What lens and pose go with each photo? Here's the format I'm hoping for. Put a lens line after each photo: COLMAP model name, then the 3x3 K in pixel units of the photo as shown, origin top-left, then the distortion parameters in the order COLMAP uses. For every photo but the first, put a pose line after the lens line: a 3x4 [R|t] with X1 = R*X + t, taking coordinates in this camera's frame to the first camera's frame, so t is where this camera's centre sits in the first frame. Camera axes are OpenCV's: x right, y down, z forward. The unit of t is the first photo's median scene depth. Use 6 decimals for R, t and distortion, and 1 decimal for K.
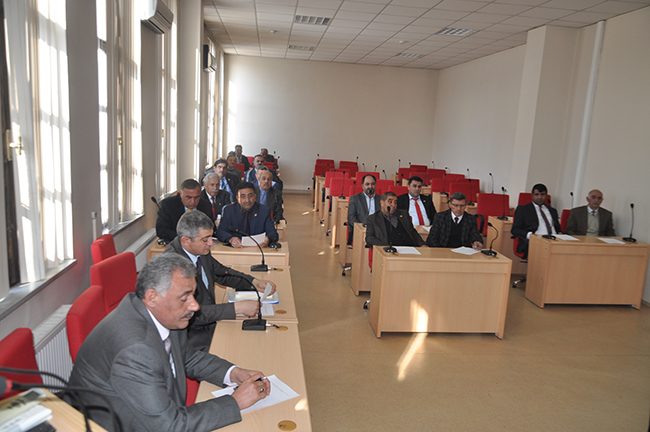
lens RADIAL K [[522.0, 0, 325.0], [0, 522.0, 216.0], [0, 0, 1]] dist [0.003746, -0.007208]
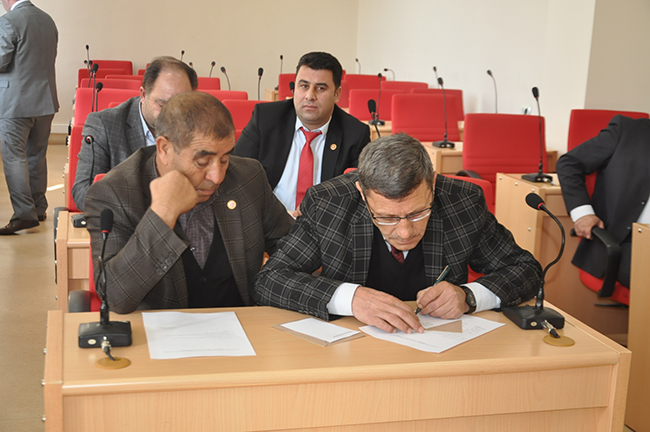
lens RADIAL K [[954.2, 0, 325.0], [0, 954.2, 216.0], [0, 0, 1]] dist [-0.003309, -0.007616]
pose [[0.988029, -0.044760, 0.147633, 0.083085], [0.040430, 0.998663, 0.032202, 0.002268], [-0.148877, -0.025848, 0.988518, 0.308311]]
